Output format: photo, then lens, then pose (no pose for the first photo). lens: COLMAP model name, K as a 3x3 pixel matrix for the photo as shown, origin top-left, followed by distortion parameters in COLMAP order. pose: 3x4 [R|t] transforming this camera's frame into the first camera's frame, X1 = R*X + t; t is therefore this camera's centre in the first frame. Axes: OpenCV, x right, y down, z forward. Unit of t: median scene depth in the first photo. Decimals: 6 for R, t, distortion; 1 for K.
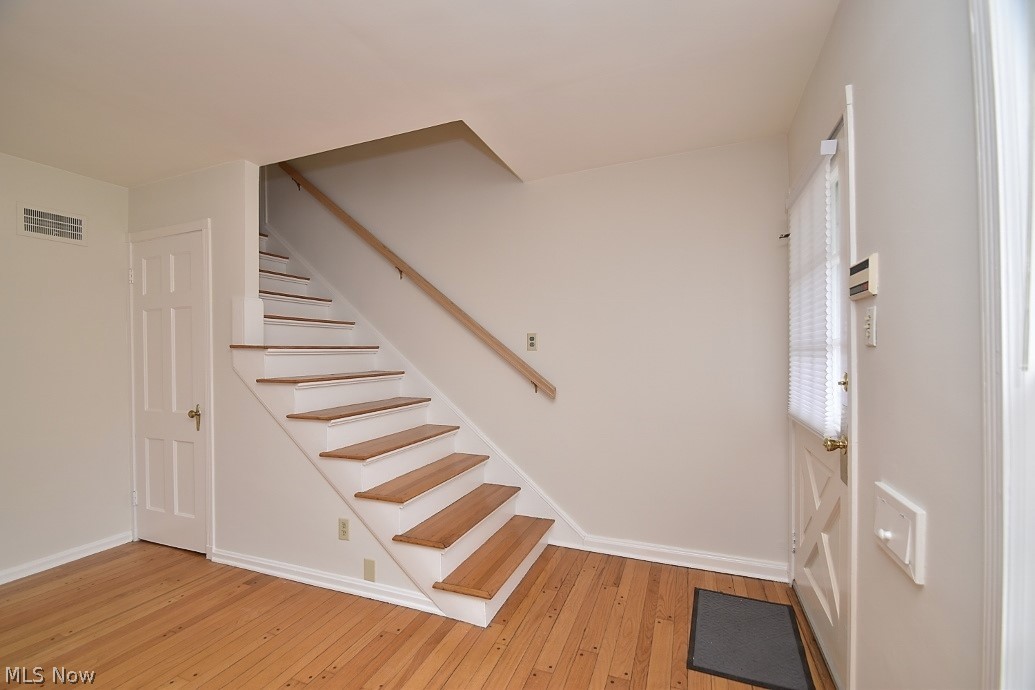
lens RADIAL K [[451.7, 0, 501.9], [0, 451.7, 362.1], [0, 0, 1]] dist [0.014203, -0.016746]
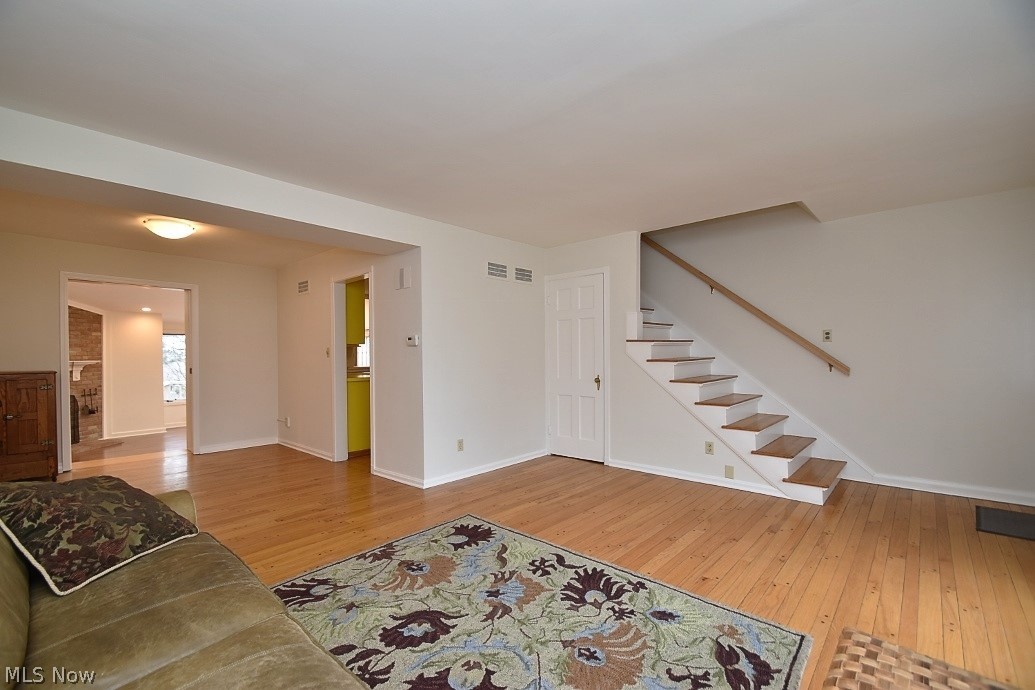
lens RADIAL K [[451.7, 0, 501.9], [0, 451.7, 362.1], [0, 0, 1]] dist [0.014203, -0.016746]
pose [[0.935905, 0.007507, -0.352173, -0.436177], [-0.004853, 0.999953, 0.008418, 0.034496], [0.352220, -0.006169, 0.935897, -0.773049]]
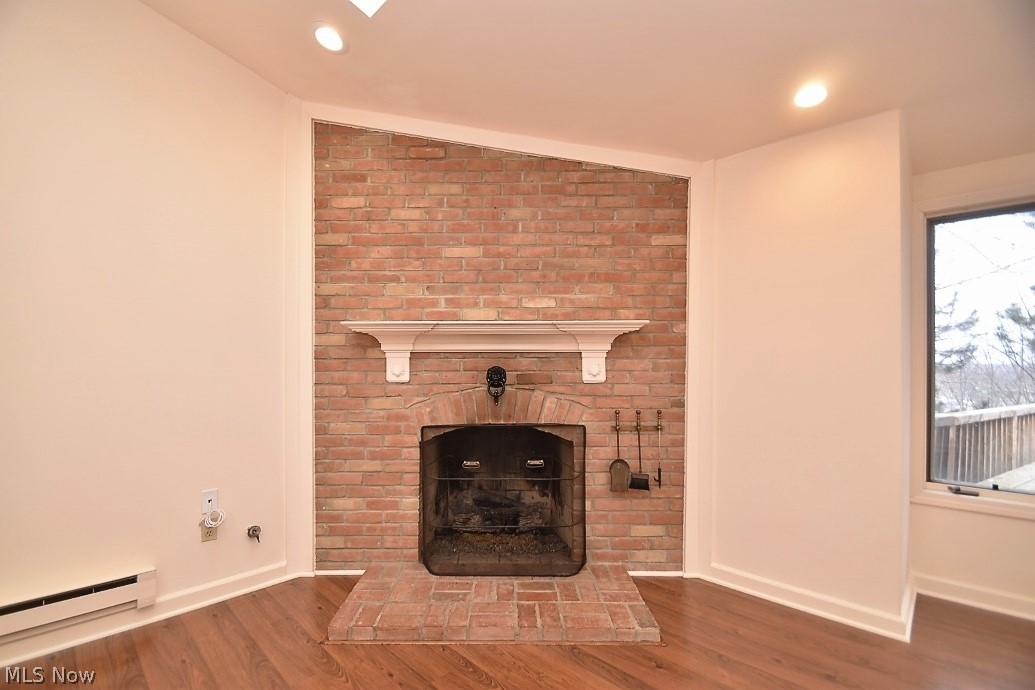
lens RADIAL K [[451.7, 0, 501.9], [0, 451.7, 362.1], [0, 0, 1]] dist [0.014203, -0.016746]
pose [[-0.379202, 0.001317, -0.925313, -3.039453], [-0.008294, 0.999954, 0.004822, 0.145159], [0.925277, 0.009503, -0.379174, 1.166300]]
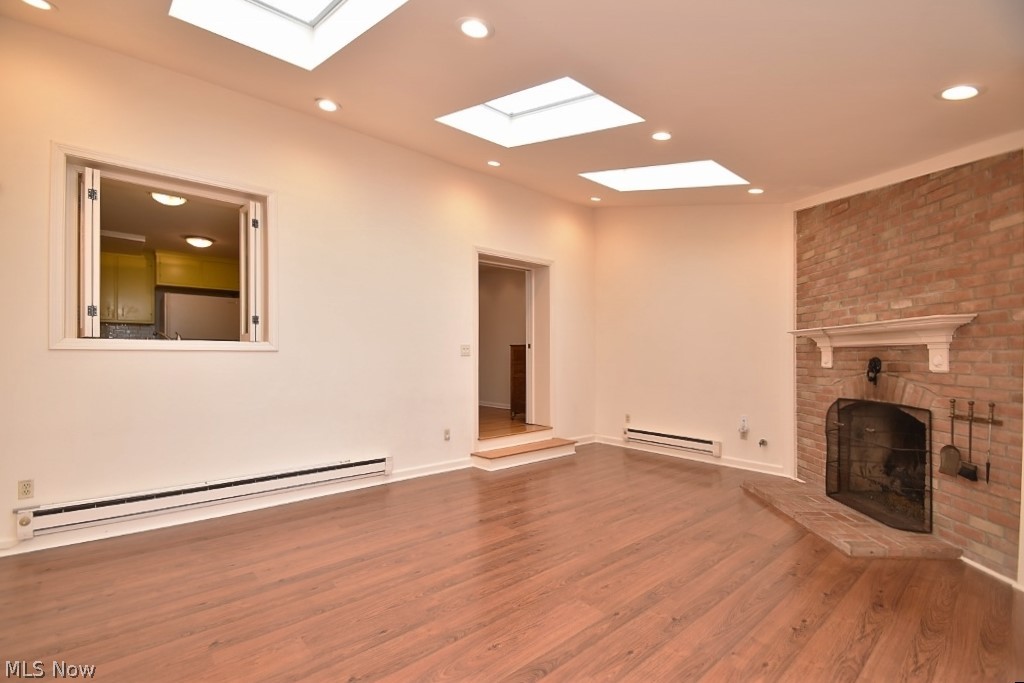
lens RADIAL K [[450.6, 0, 496.3], [0, 450.6, 356.7], [0, 0, 1]] dist [-0.002066, -0.009801]
pose [[-0.888681, 0.004962, 0.458500, -3.573074], [0.010119, 0.999910, 0.008792, 0.135888], [-0.458415, 0.012452, -0.888651, 2.385481]]
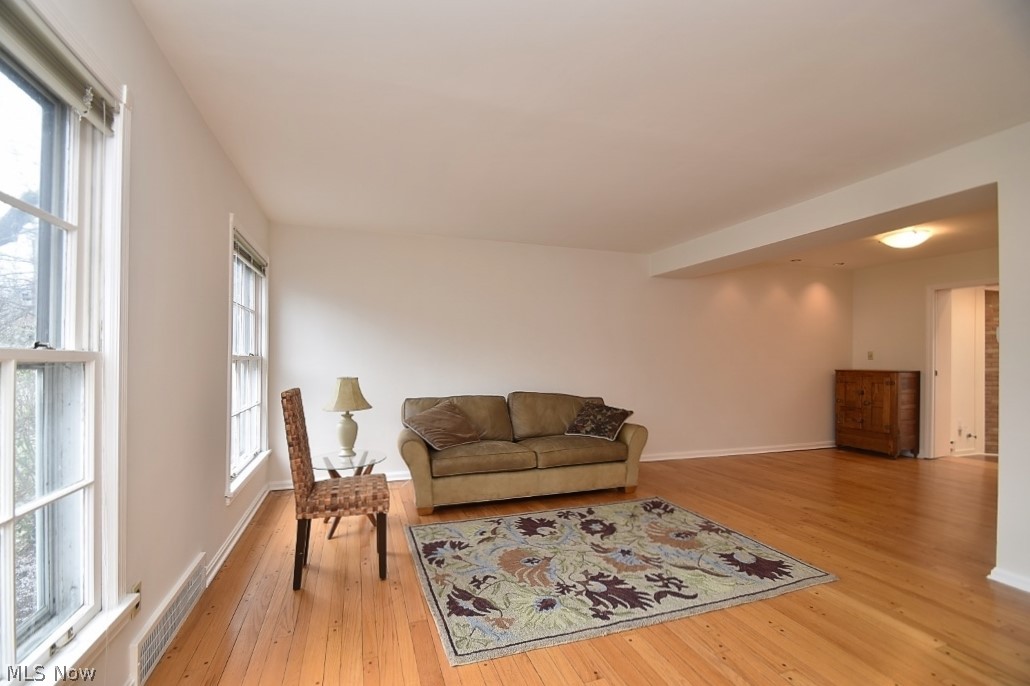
lens RADIAL K [[449.5, 0, 499.4], [0, 449.5, 360.0], [0, 0, 1]] dist [0.014203, -0.016746]
pose [[-0.763926, 0.008080, -0.645254, 0.134323], [-0.003805, 0.999848, 0.017025, 0.013163], [0.645293, 0.015461, -0.763779, 0.581415]]
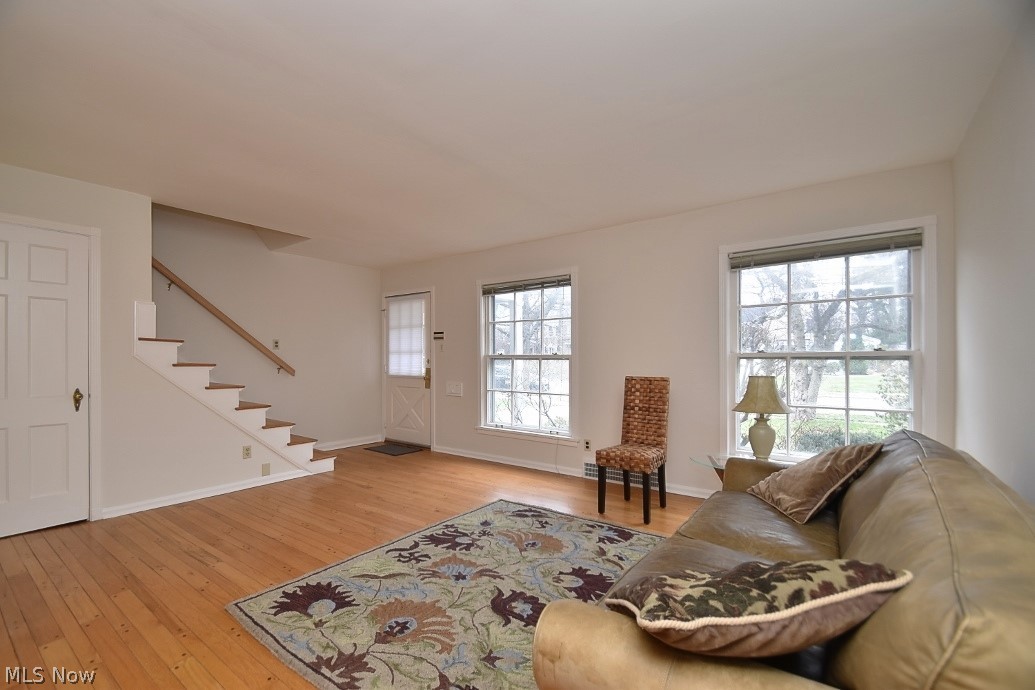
lens RADIAL K [[451.7, 0, 501.9], [0, 451.7, 362.1], [0, 0, 1]] dist [0.014203, -0.016746]
pose [[0.253176, 0.003640, 0.967414, -1.576783], [0.011342, 0.999913, -0.006731, 0.050753], [-0.967354, 0.012677, 0.253112, -0.315529]]
